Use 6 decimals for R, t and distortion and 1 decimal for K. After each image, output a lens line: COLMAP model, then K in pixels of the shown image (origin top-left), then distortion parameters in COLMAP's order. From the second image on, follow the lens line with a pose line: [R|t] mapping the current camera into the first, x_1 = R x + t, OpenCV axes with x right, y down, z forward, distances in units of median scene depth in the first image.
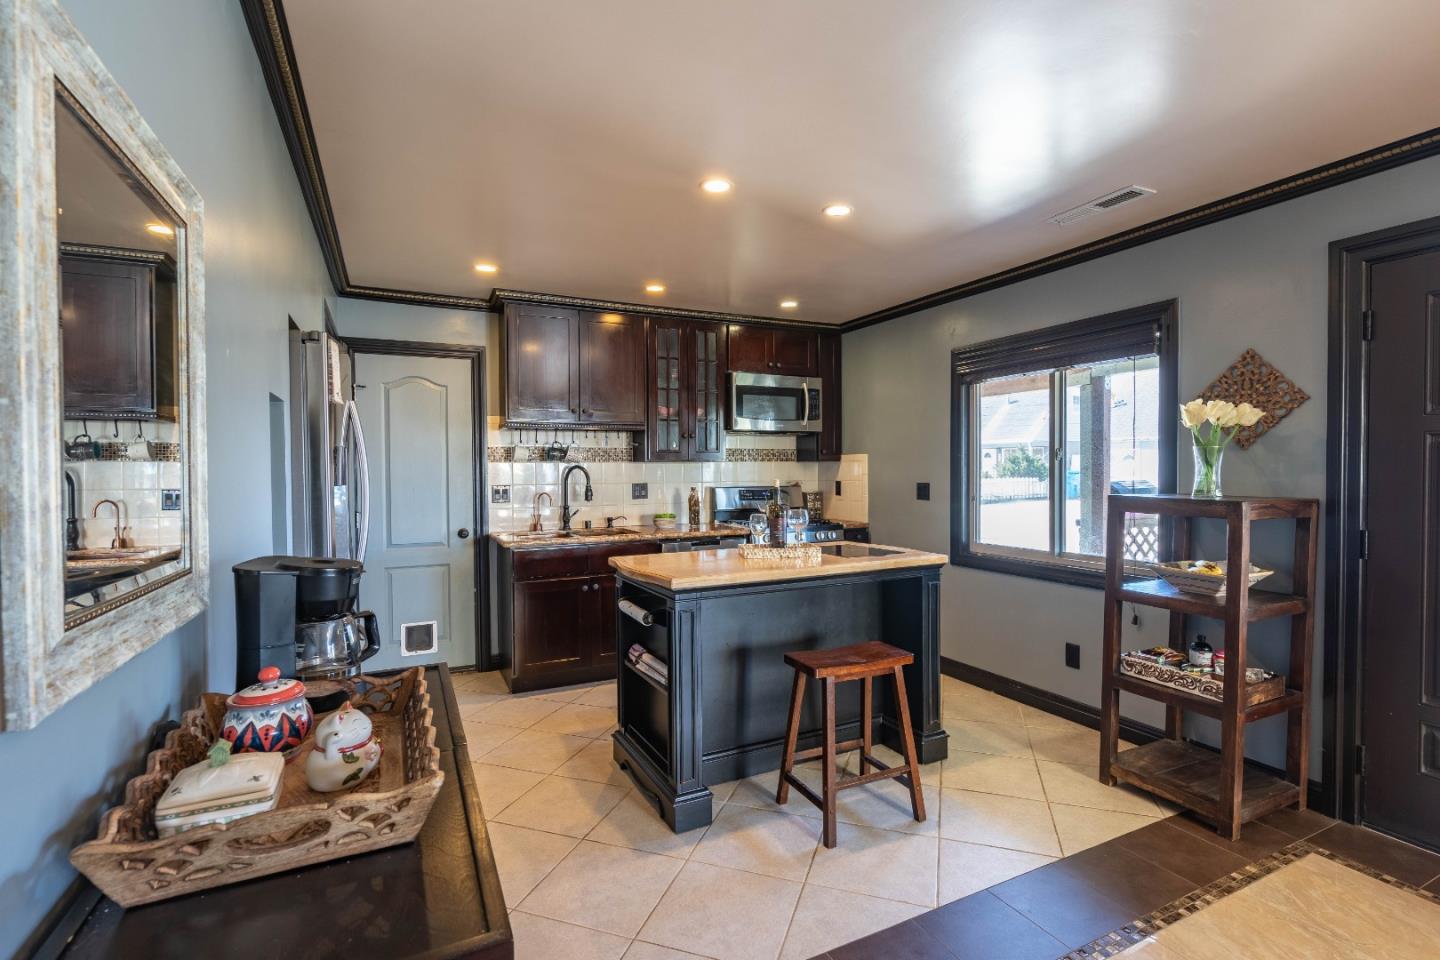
lens RADIAL K [[650.1, 0, 715.7], [0, 650.1, 480.4], [0, 0, 1]] dist [-0.003765, 0.001164]
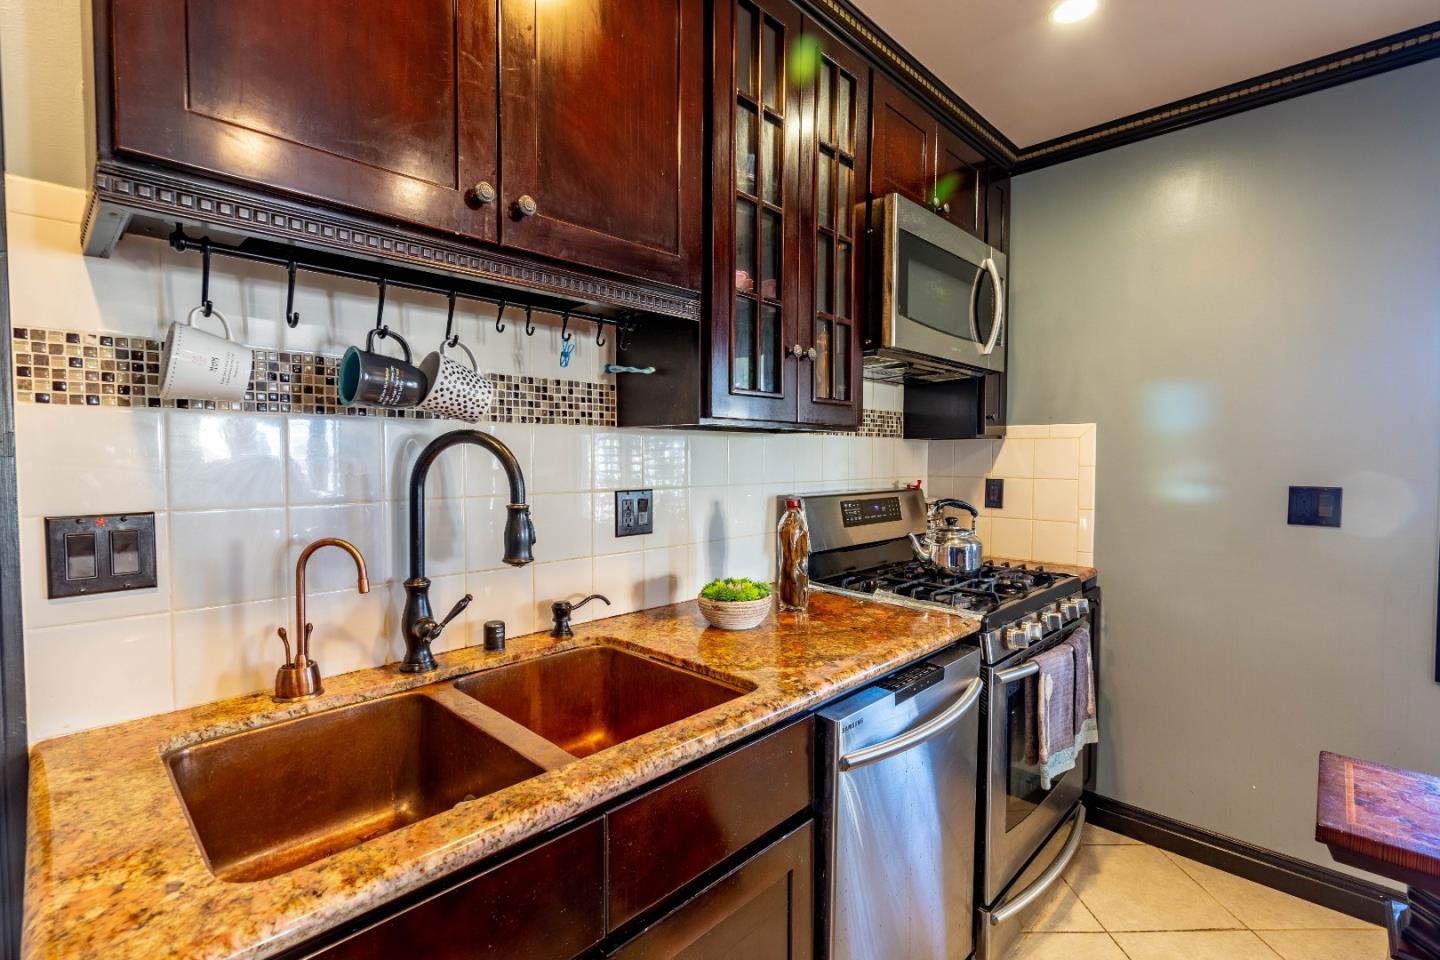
lens RADIAL K [[650.1, 0, 723.1], [0, 650.1, 479.0], [0, 0, 1]] dist [-0.003765, 0.001164]
pose [[0.939200, -0.002416, 0.343362, -0.195124], [-0.005143, 0.999764, 0.021104, -0.009310], [-0.343332, -0.021587, 0.938966, 0.675572]]
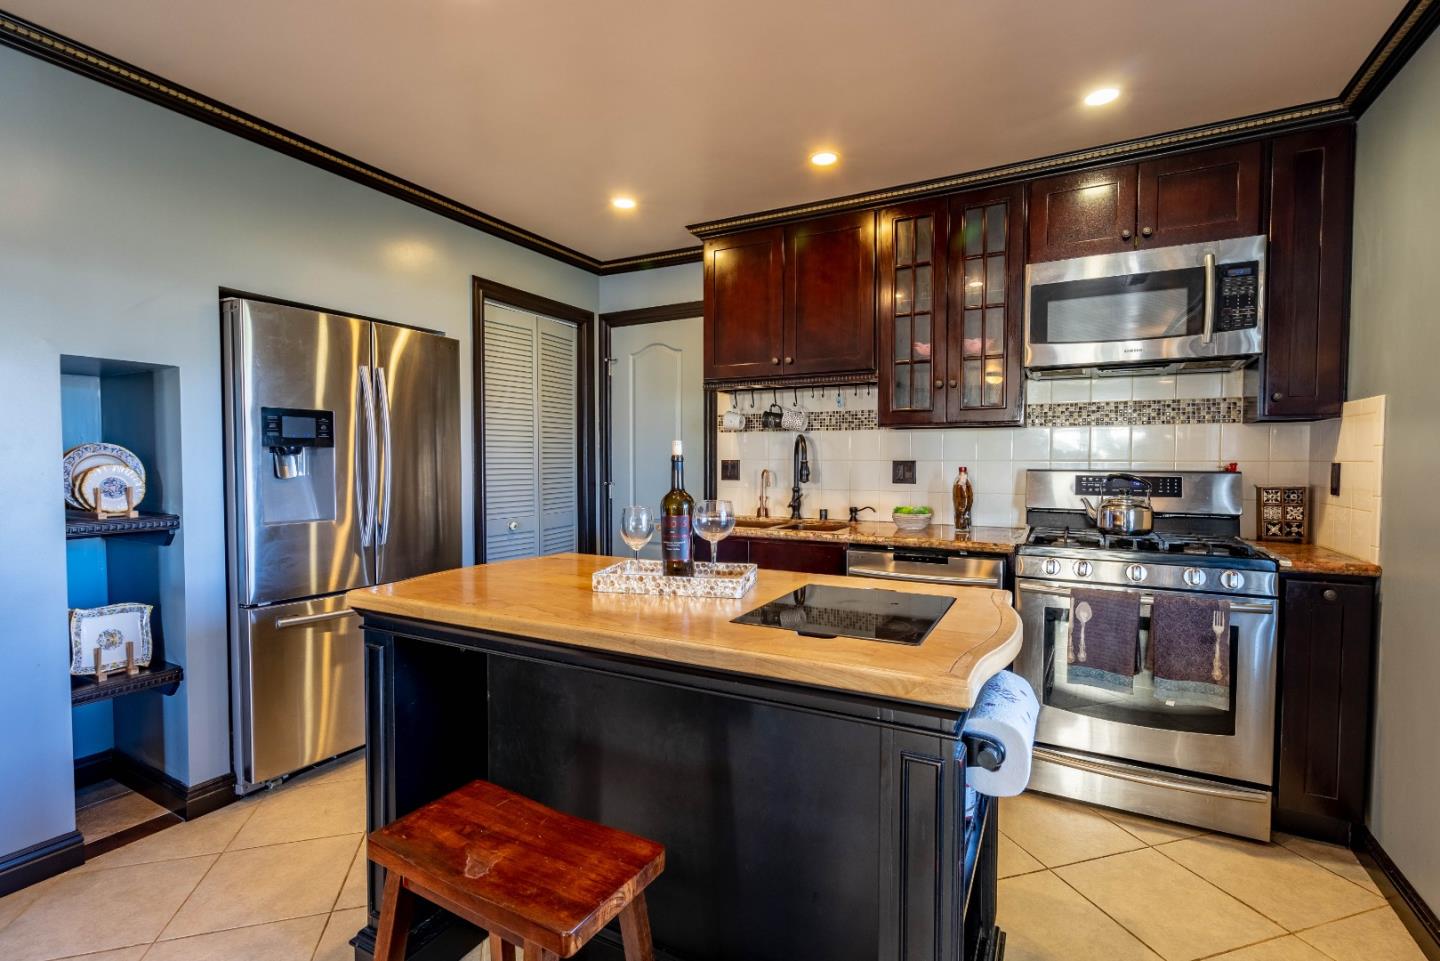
lens RADIAL K [[650.1, 0, 723.8], [0, 650.1, 476.3], [0, 0, 1]] dist [-0.003765, 0.001164]
pose [[0.595934, 0.029868, -0.802478, 0.324209], [-0.020769, 0.999547, 0.021779, 0.010026], [0.802765, 0.003688, 0.596285, 0.452015]]
